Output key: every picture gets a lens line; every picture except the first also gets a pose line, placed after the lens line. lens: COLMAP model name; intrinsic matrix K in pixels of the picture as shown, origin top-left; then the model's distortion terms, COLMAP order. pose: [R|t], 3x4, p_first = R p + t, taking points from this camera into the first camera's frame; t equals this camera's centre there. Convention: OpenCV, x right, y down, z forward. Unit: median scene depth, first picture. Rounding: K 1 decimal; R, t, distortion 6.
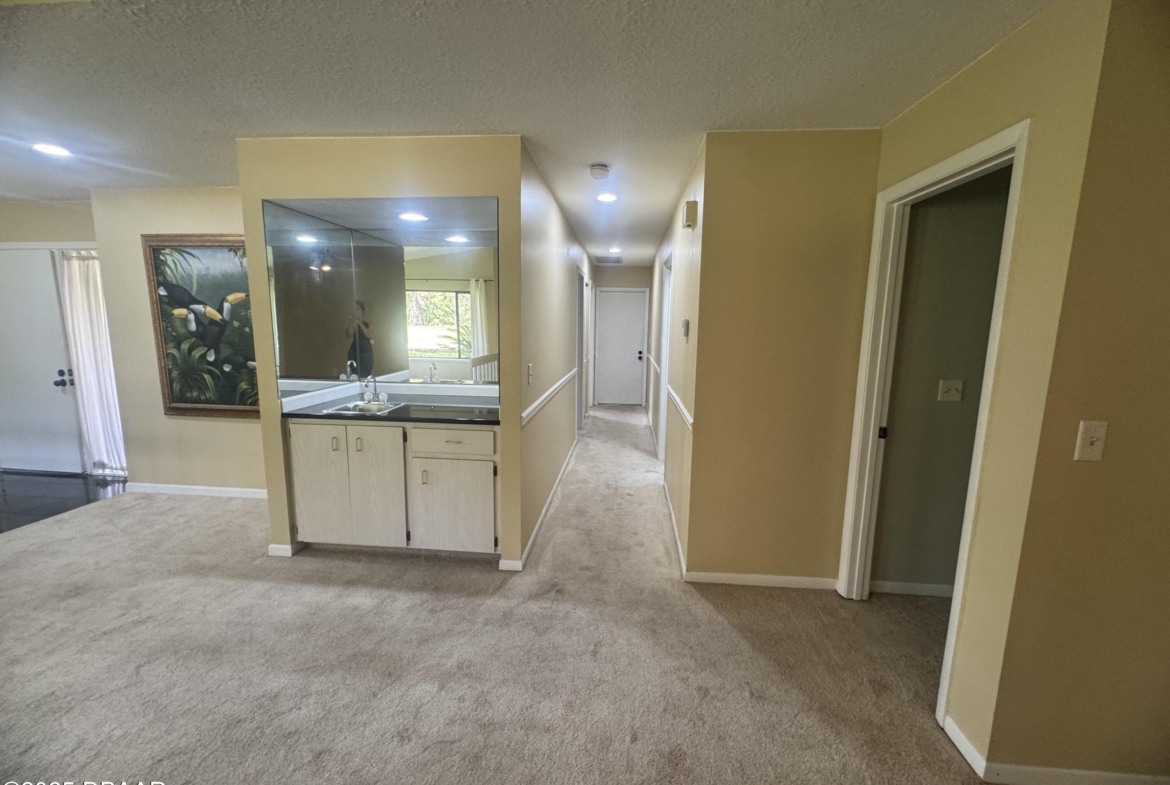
lens RADIAL K [[471.6, 0, 586.5], [0, 471.6, 391.8], [0, 0, 1]] dist [-0.000754, 0.000012]
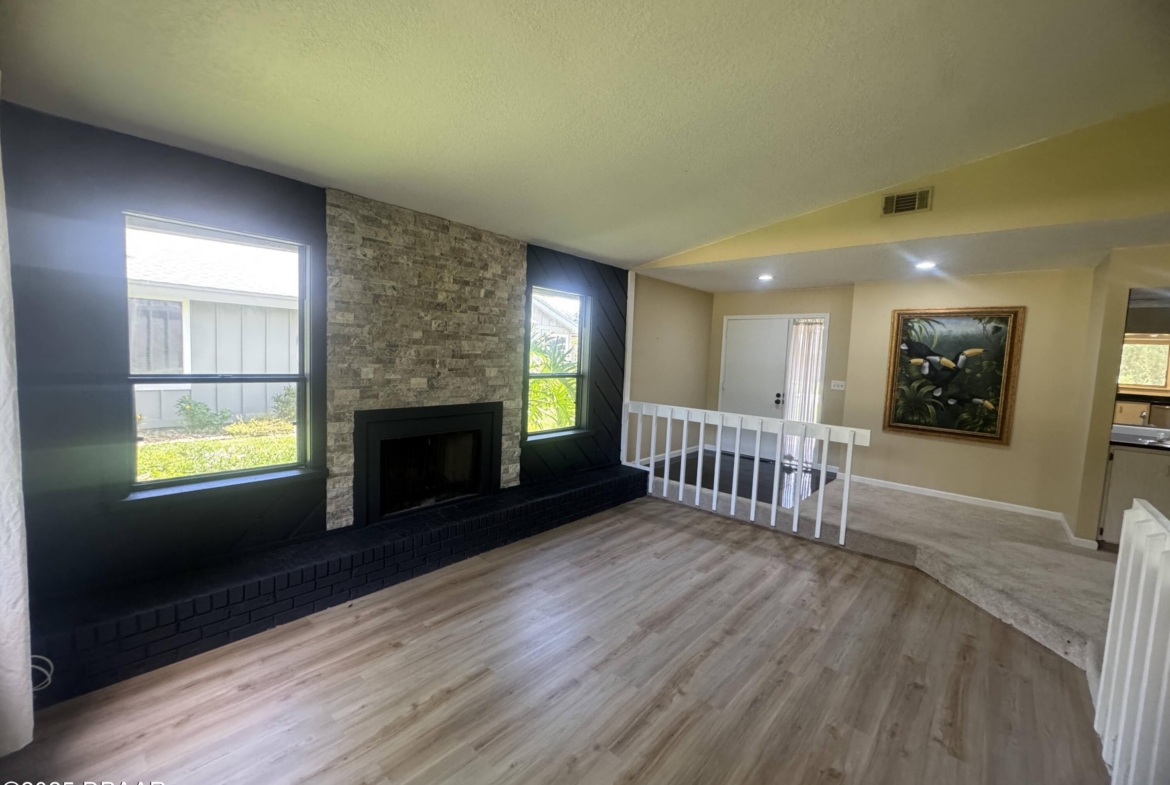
lens RADIAL K [[471.6, 0, 582.6], [0, 471.6, 388.1], [0, 0, 1]] dist [-0.000754, 0.000012]
pose [[0.797066, 0.066419, -0.600229, -0.805227], [-0.123157, 0.990923, -0.053893, 0.118151], [0.591201, 0.116879, 0.798011, -0.752160]]
